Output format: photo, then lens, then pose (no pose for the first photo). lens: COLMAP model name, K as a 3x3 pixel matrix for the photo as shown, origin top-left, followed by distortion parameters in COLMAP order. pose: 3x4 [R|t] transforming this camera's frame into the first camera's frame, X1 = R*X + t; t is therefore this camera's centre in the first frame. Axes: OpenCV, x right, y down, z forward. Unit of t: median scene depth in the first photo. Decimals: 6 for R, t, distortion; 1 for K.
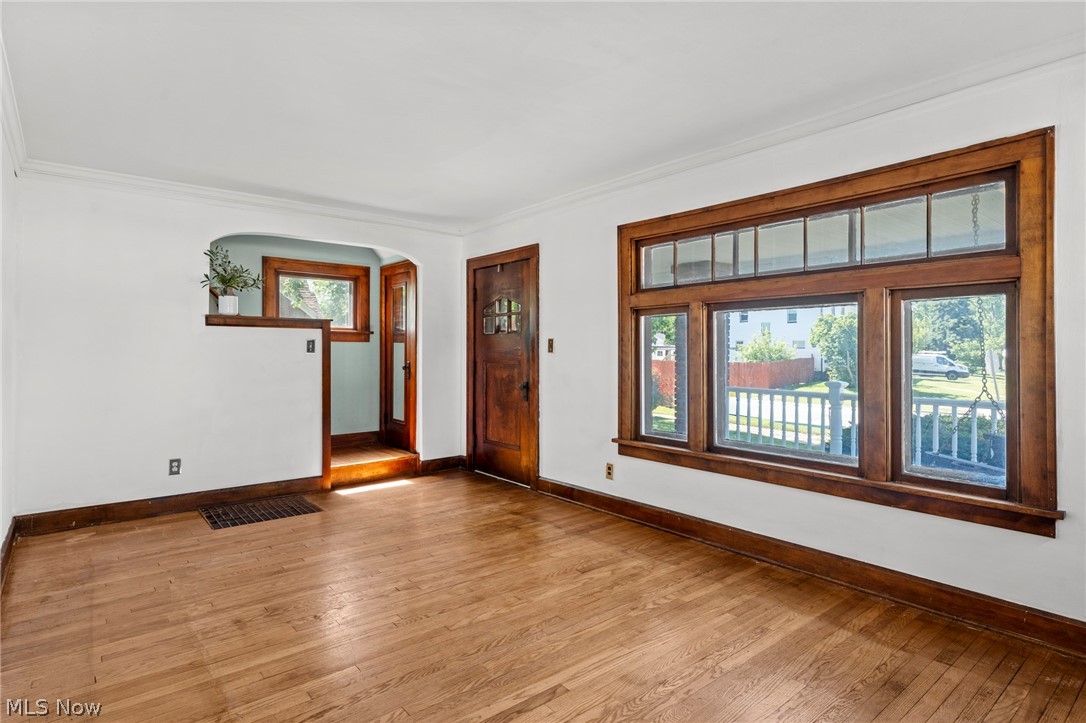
lens RADIAL K [[577.5, 0, 544.5], [0, 577.5, 353.7], [0, 0, 1]] dist [-0.017629, -0.000543]
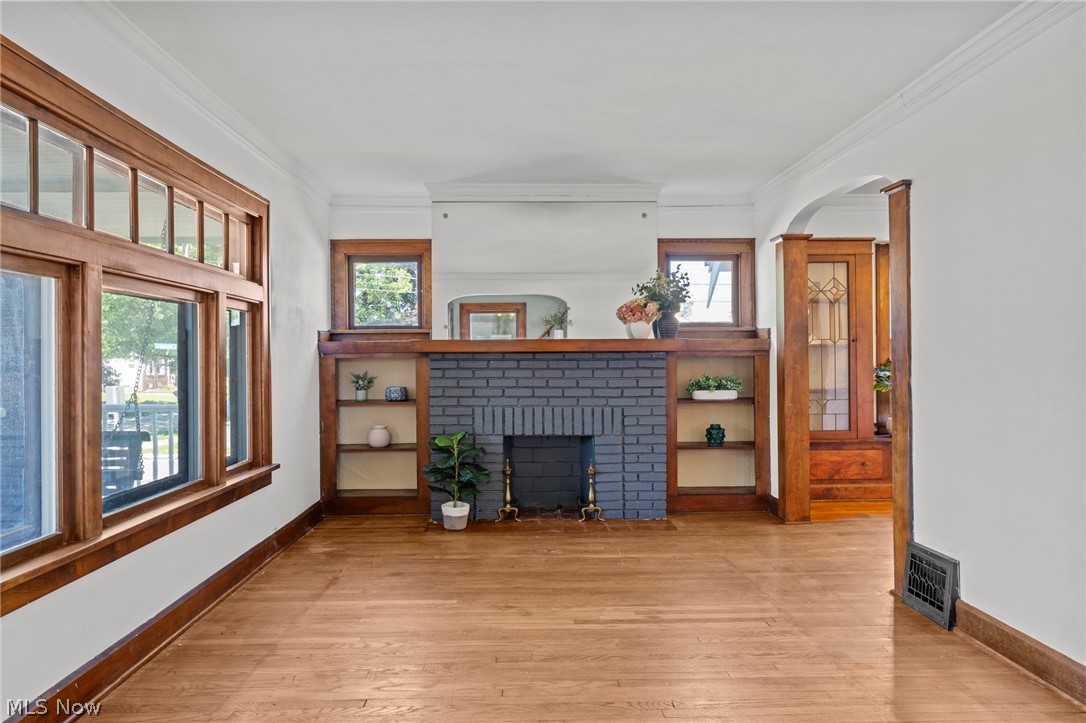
lens RADIAL K [[705.6, 0, 541.9], [0, 705.6, 359.5], [0, 0, 1]] dist [0.007779, 0.001462]
pose [[-0.787283, -0.004935, 0.616572, -0.530646], [-0.000449, 0.999972, 0.007431, -0.003815], [-0.616592, 0.005574, -0.787263, 1.393925]]
